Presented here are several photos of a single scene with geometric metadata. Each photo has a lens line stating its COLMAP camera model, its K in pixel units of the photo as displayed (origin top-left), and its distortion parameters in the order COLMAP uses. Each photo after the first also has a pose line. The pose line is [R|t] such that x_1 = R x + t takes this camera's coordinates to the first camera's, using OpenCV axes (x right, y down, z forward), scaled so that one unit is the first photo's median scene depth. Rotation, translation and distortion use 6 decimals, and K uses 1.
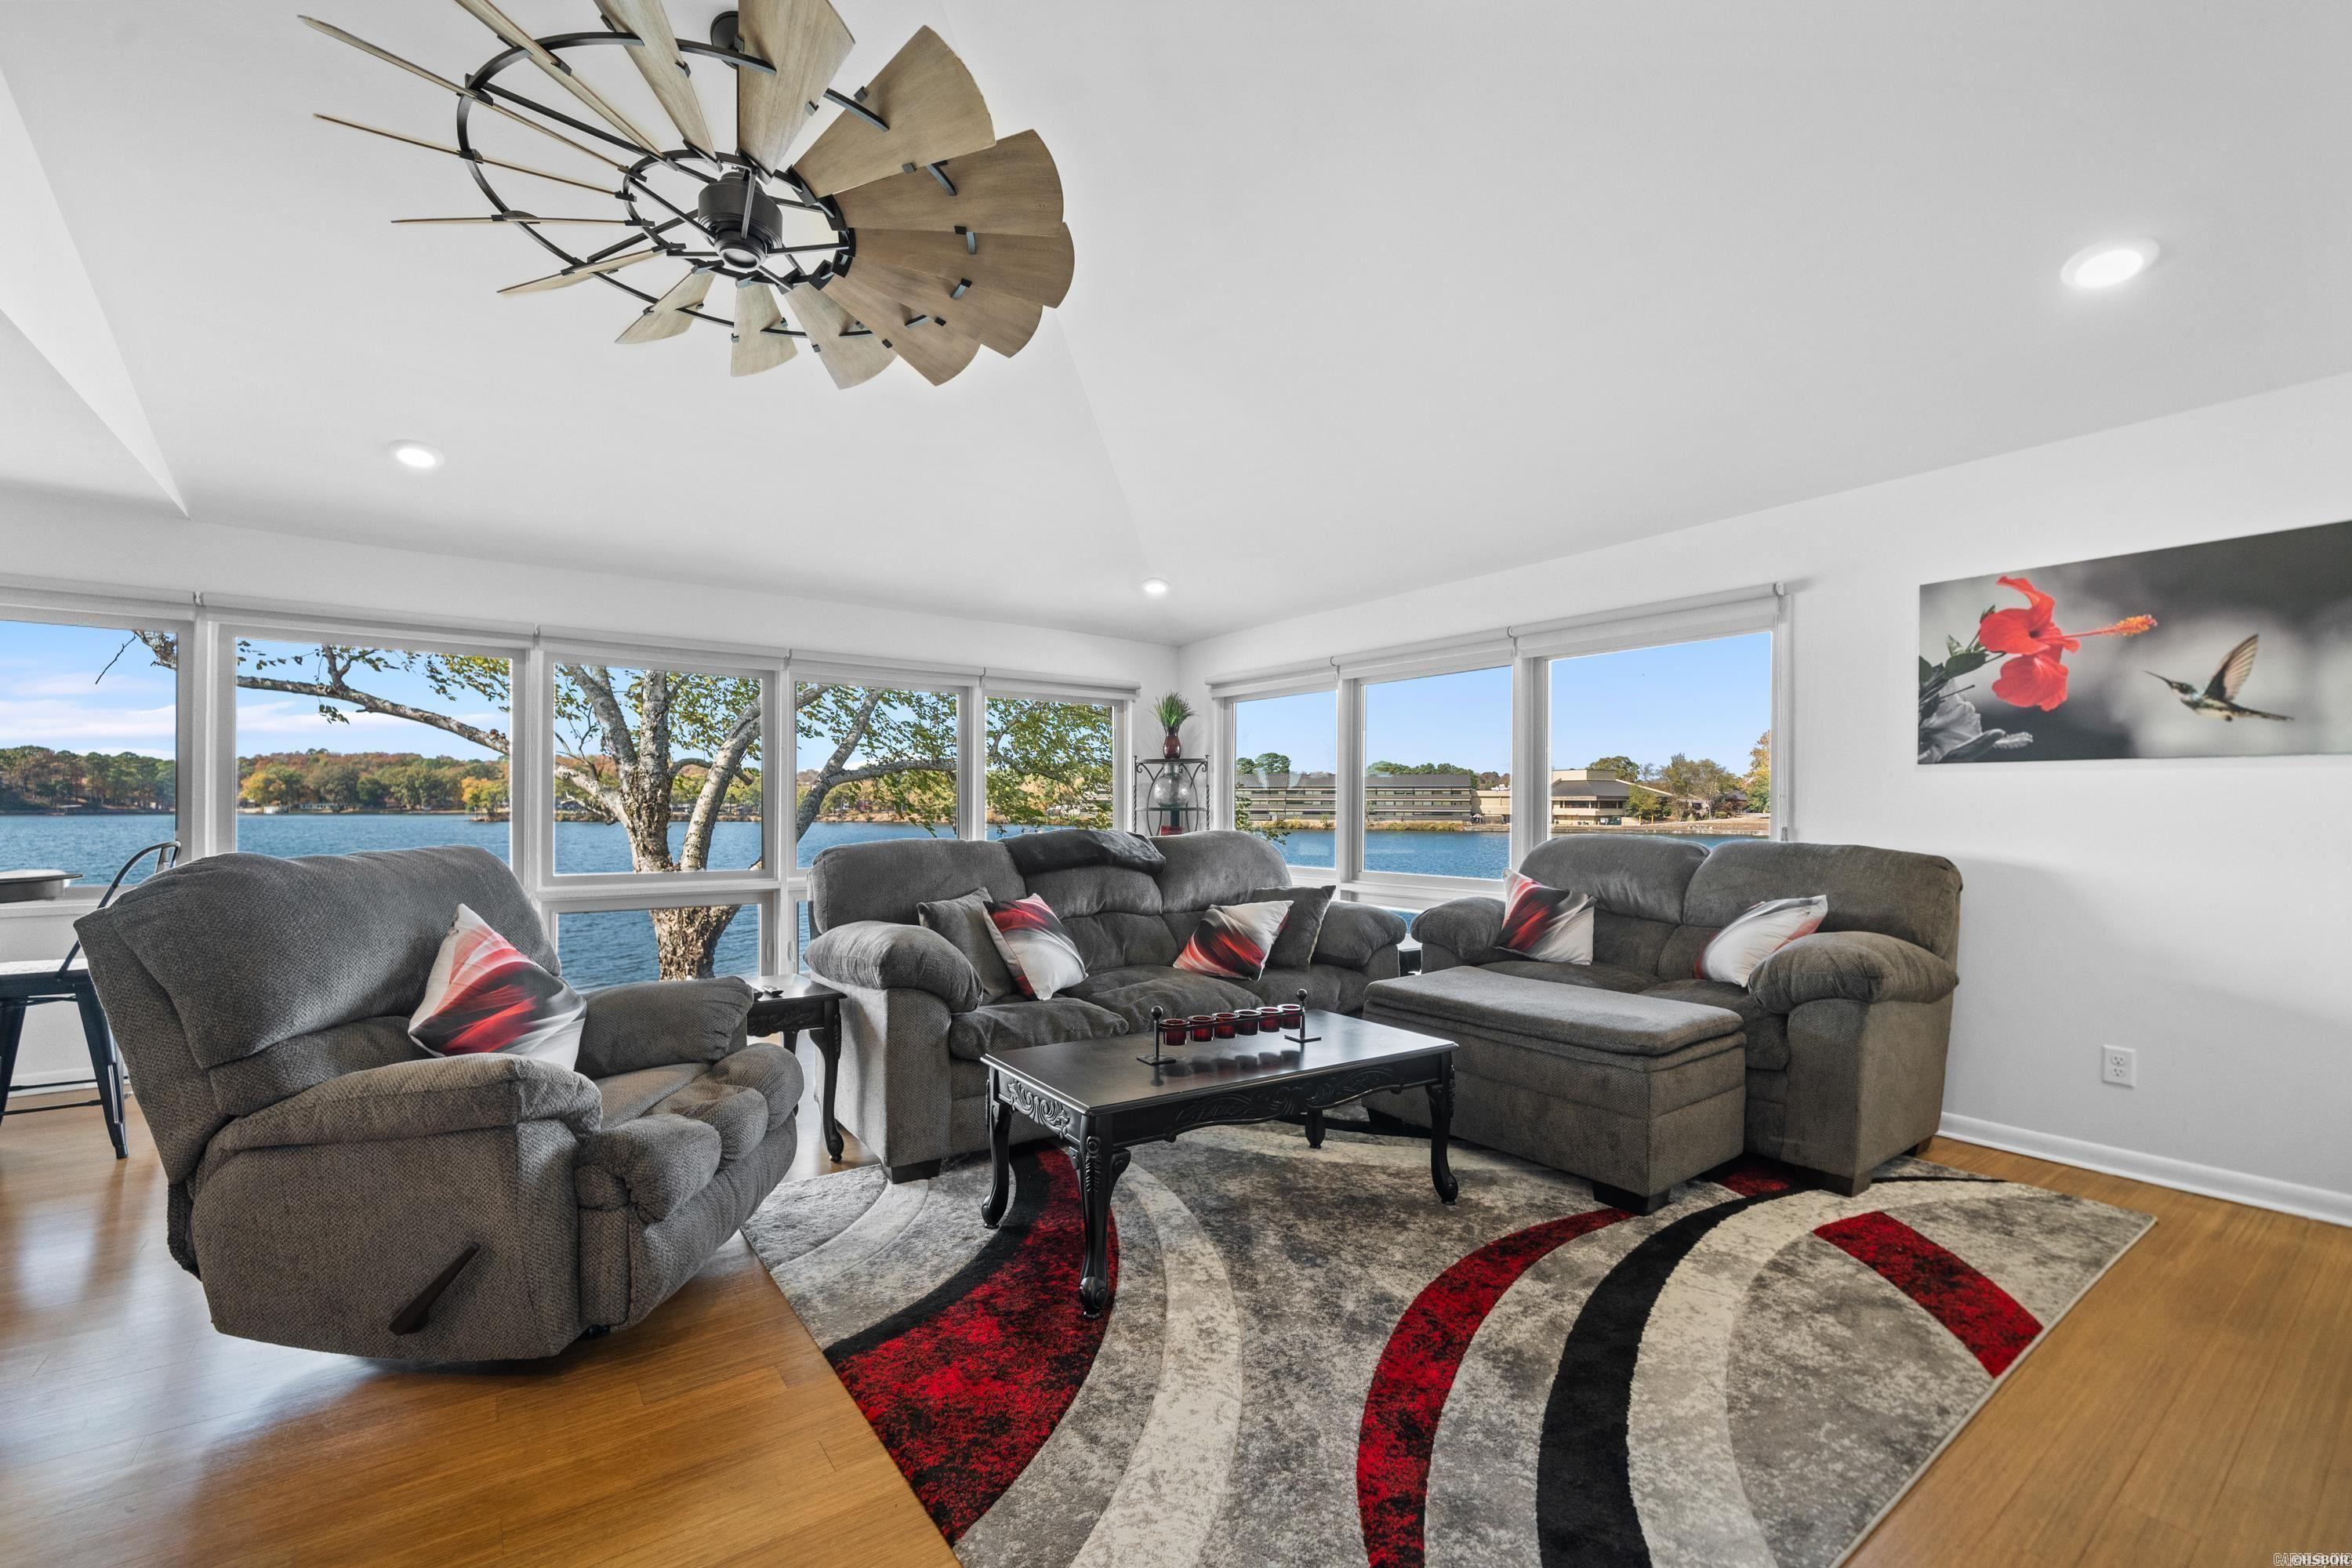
lens RADIAL K [[966.7, 0, 1164.0], [0, 966.7, 812.7], [0, 0, 1]] dist [-0.008088, -0.000948]
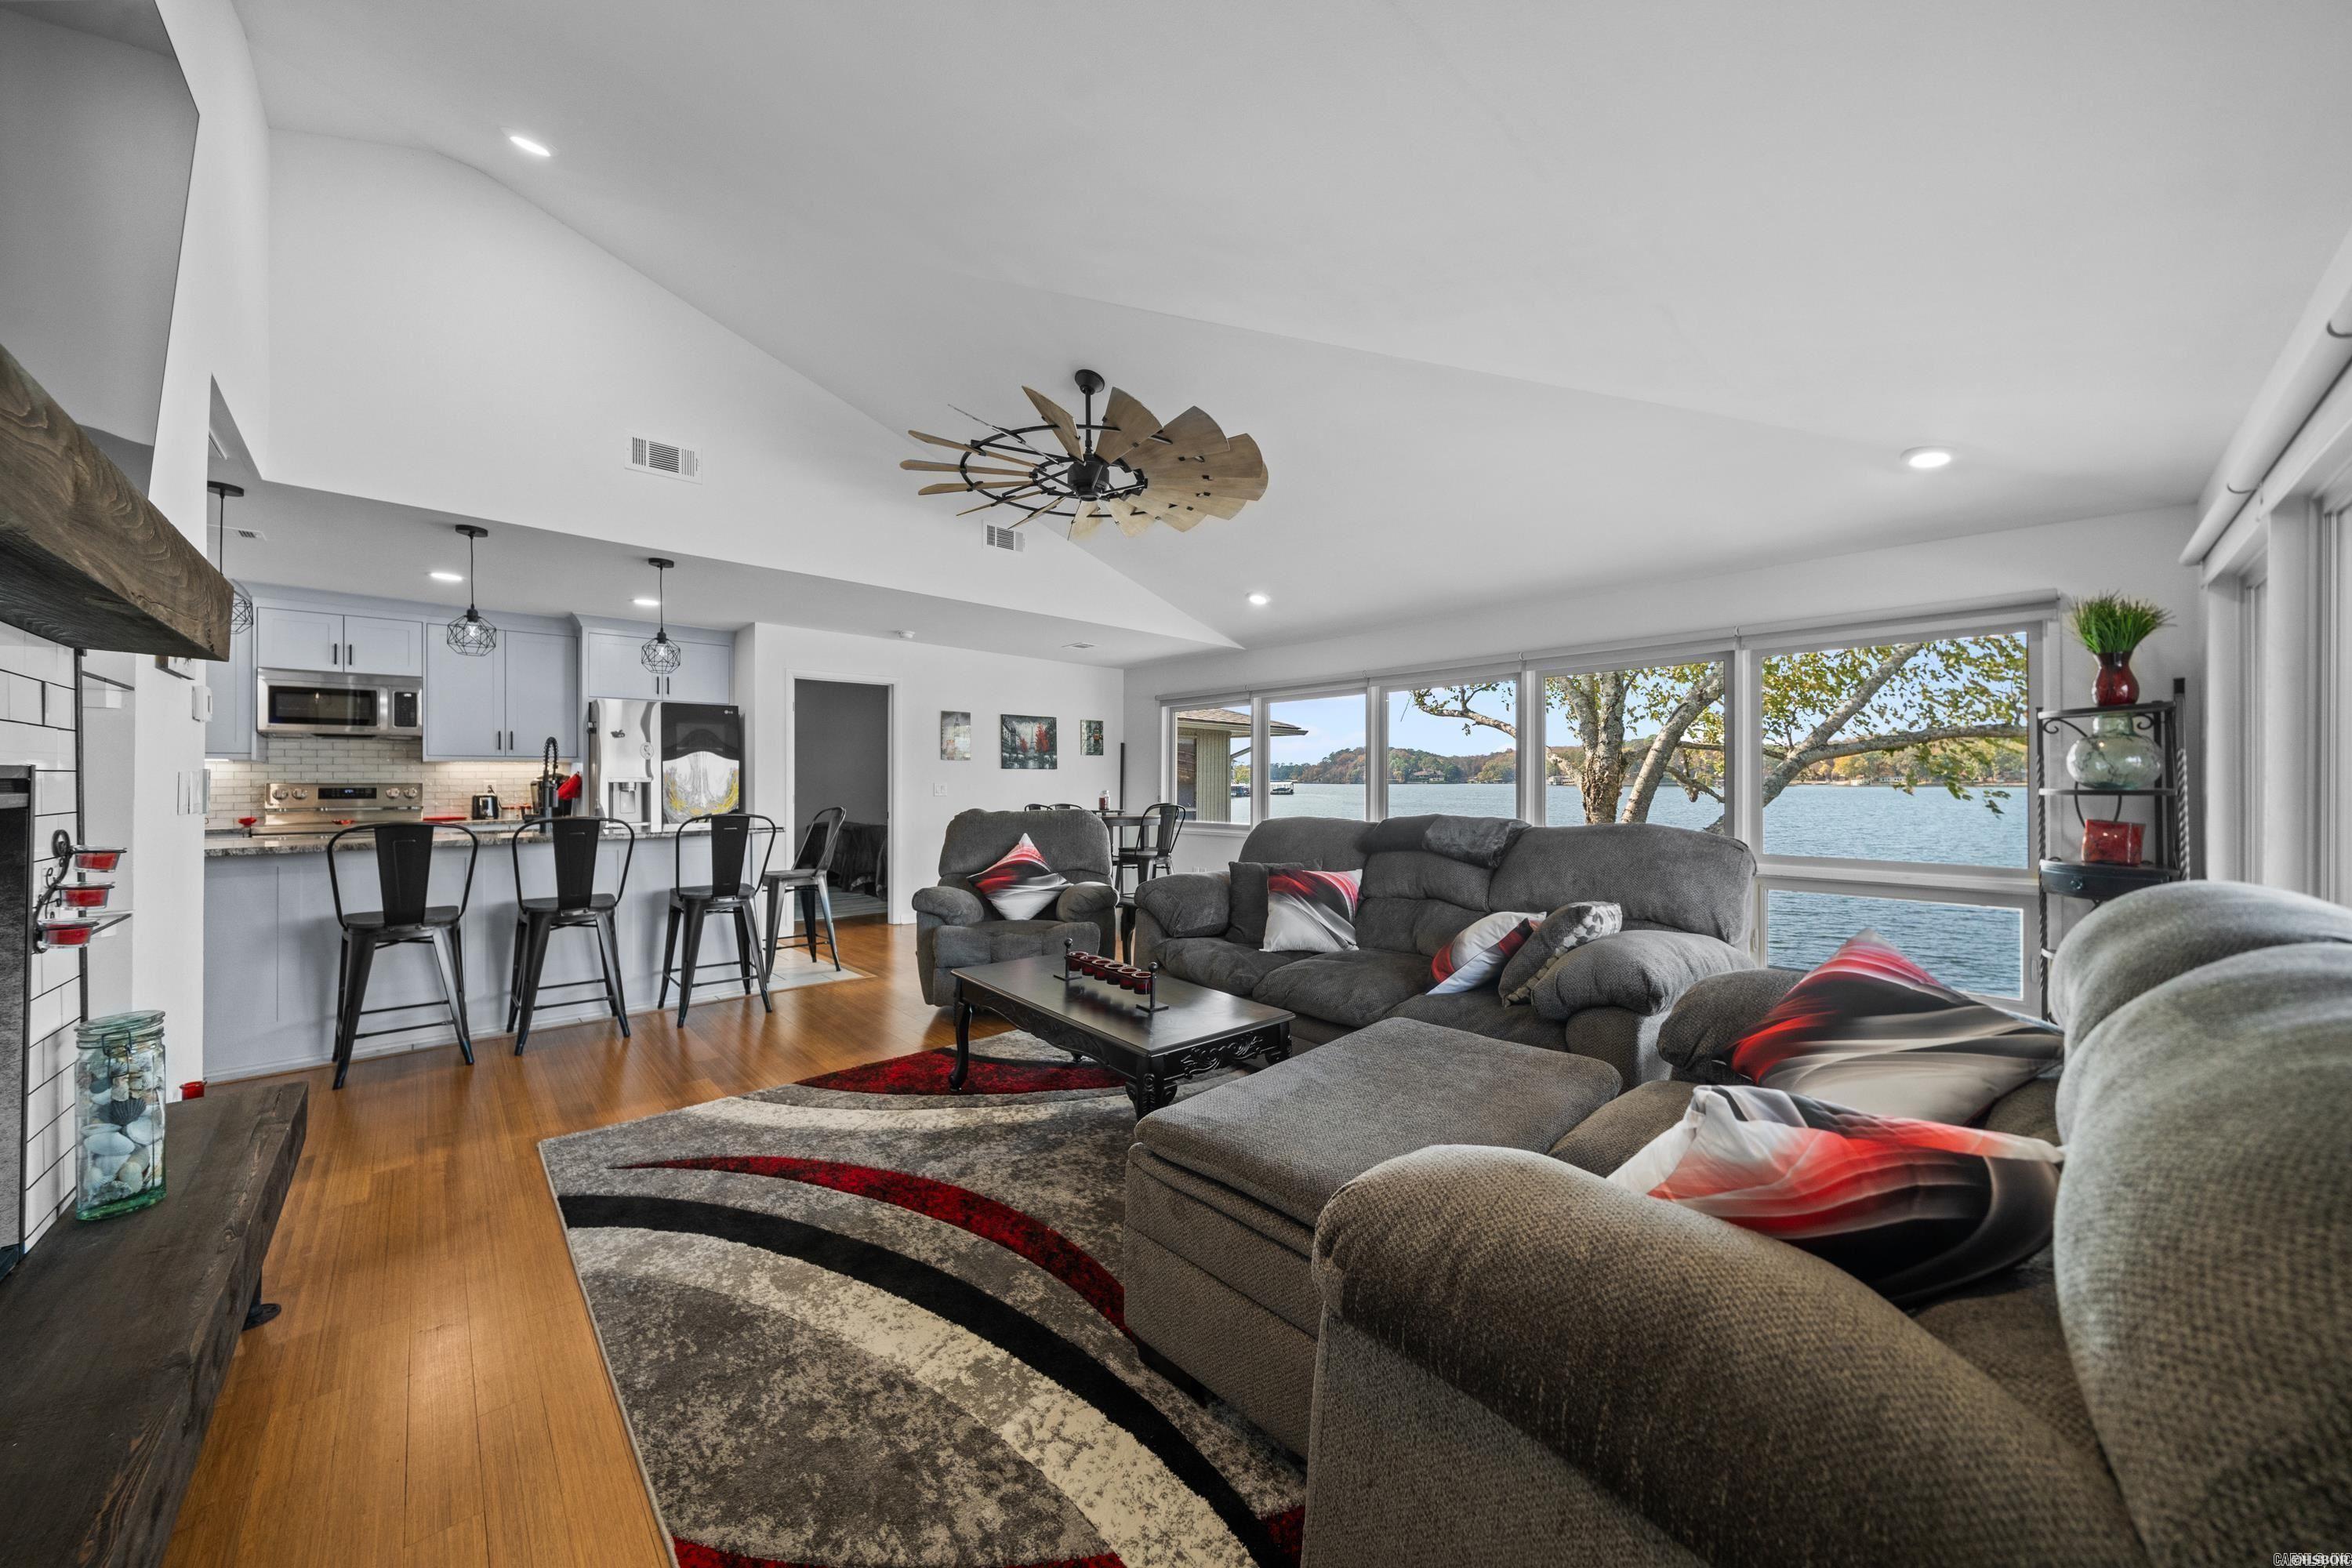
lens RADIAL K [[831.8, 0, 1177.3], [0, 831.8, 789.5], [0, 0, 1]] dist [-0.011281, -0.000365]
pose [[0.117518, 0.007731, -0.993041, 1.180869], [-0.001021, 0.999970, 0.007665, -0.026320], [0.993070, 0.000113, 0.117522, 0.993451]]
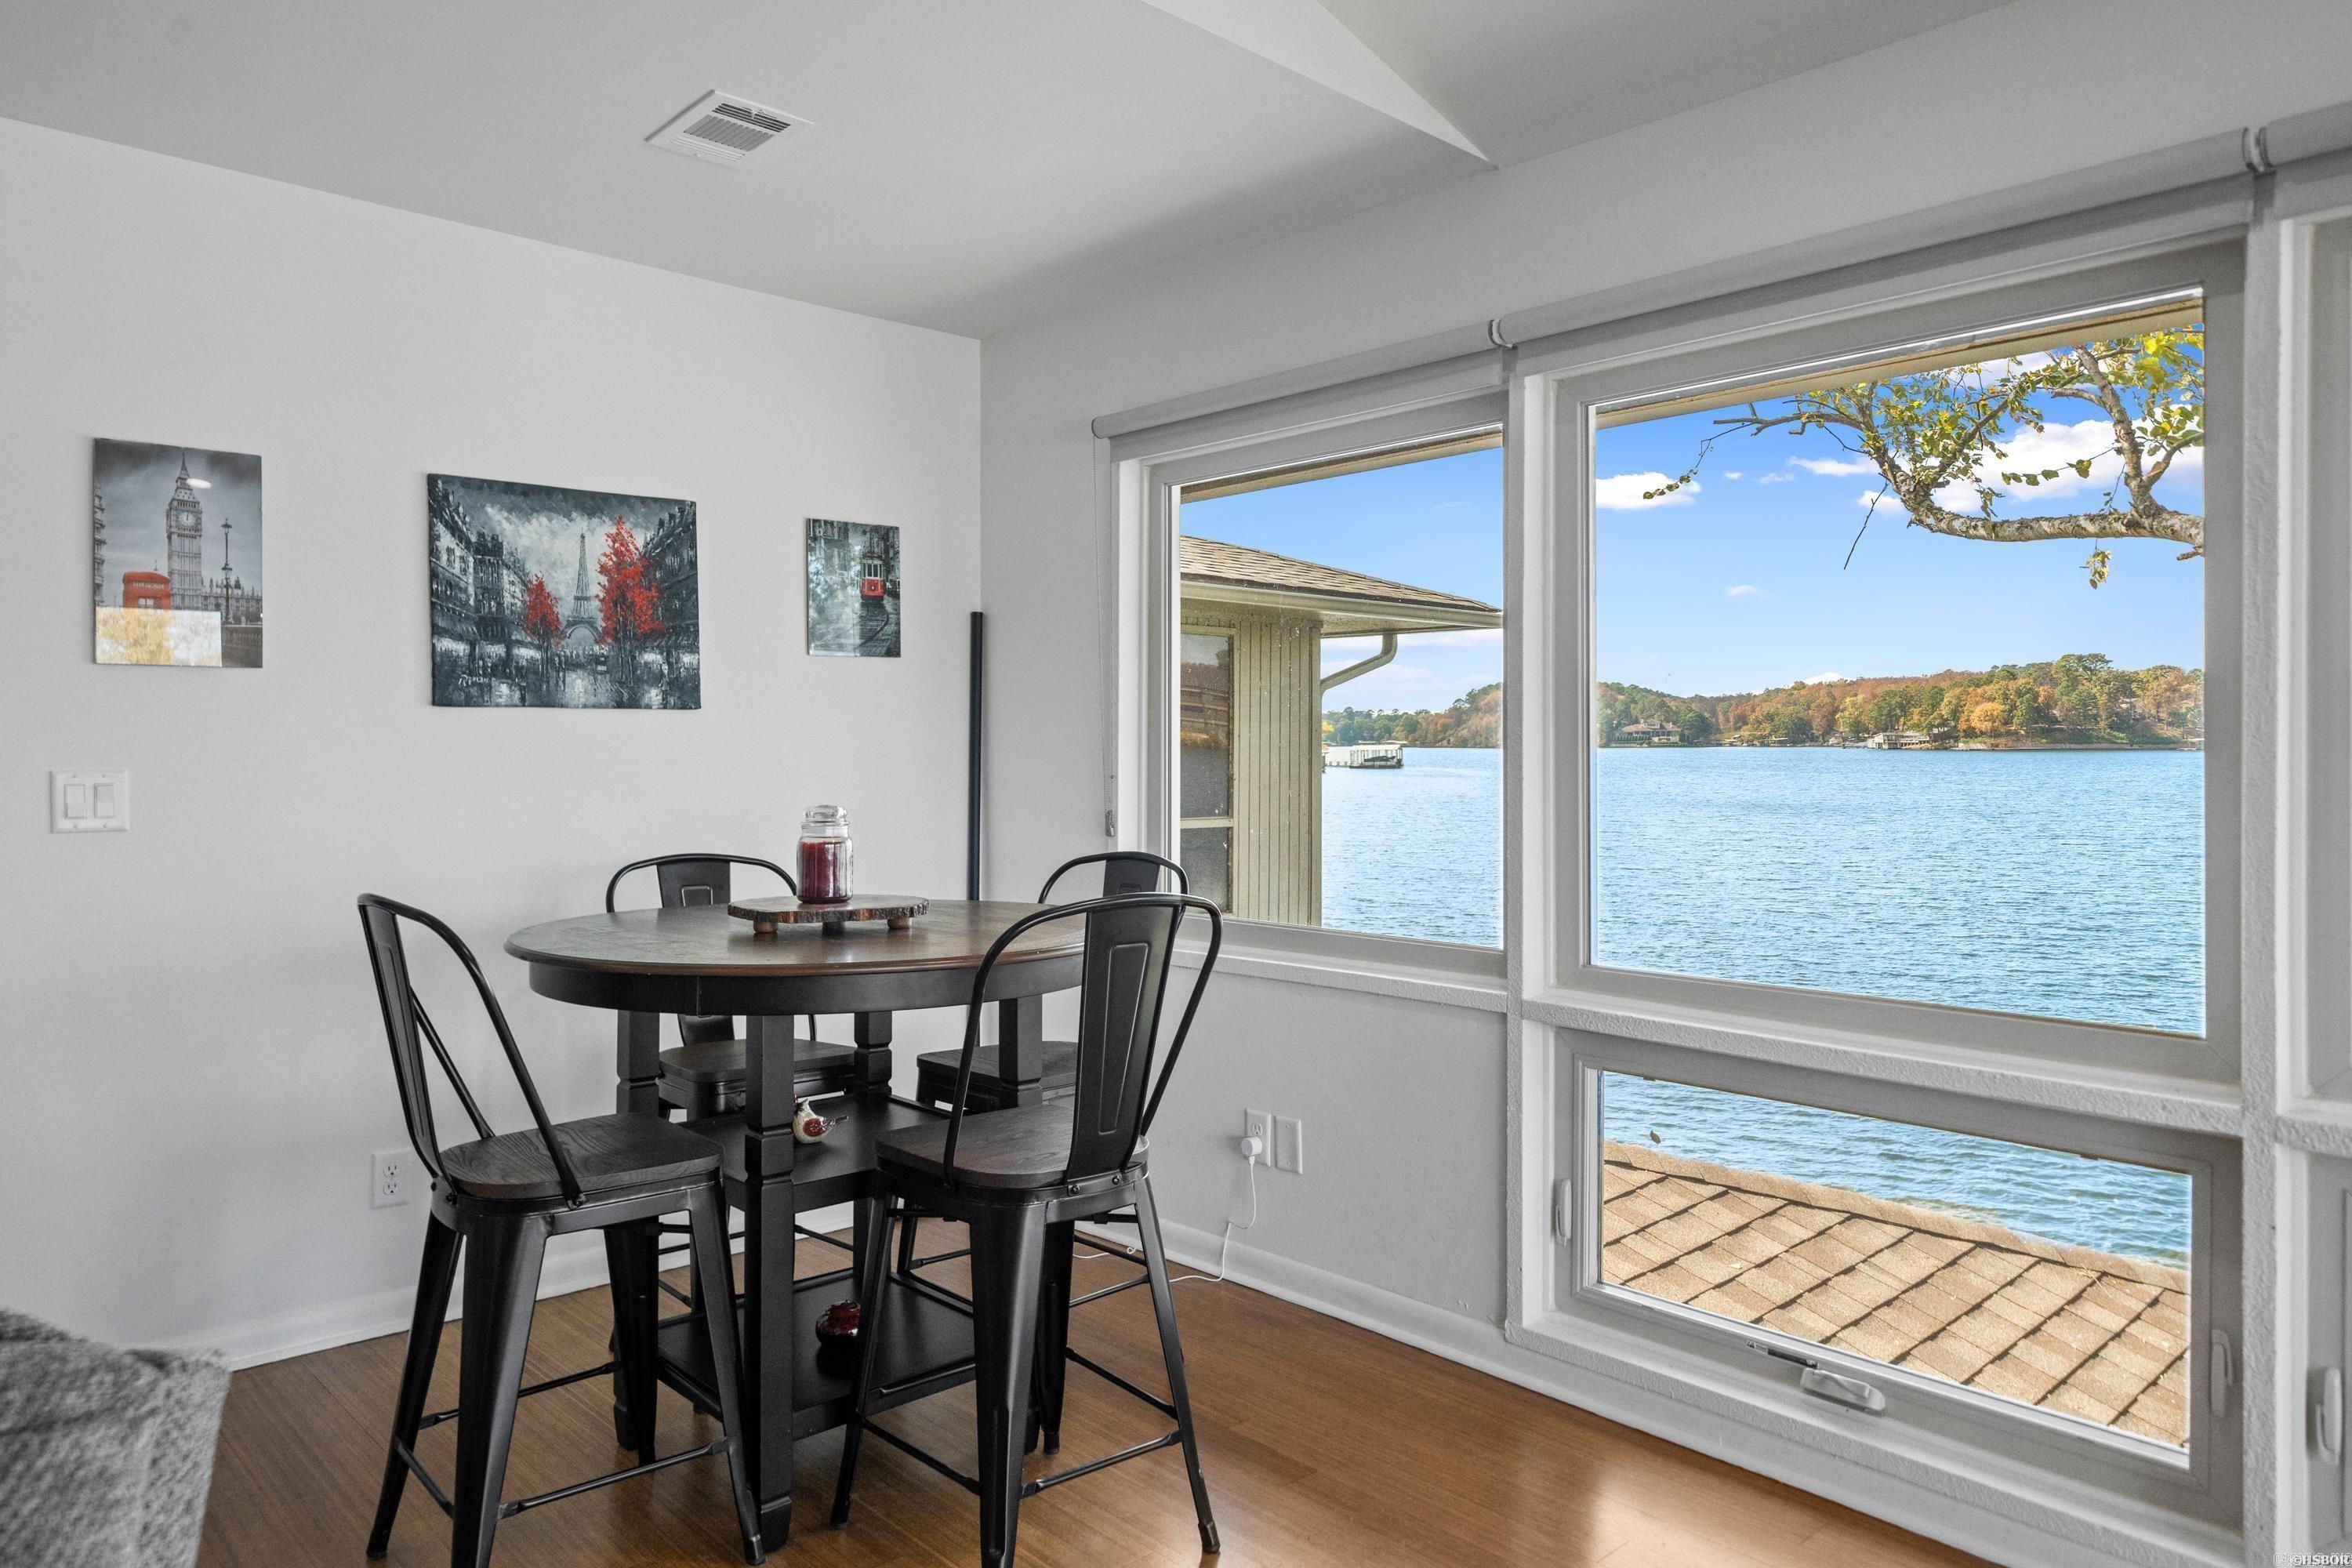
lens RADIAL K [[1510.3, 0, 1184.9], [0, 1510.3, 730.5], [0, 0, 1]] dist [-0.001828, 0.002194]
pose [[0.117929, -0.009976, -0.992972, -0.498931], [-0.001323, 0.999947, -0.010203, -0.044198], [0.993021, 0.002517, 0.117910, 1.195025]]
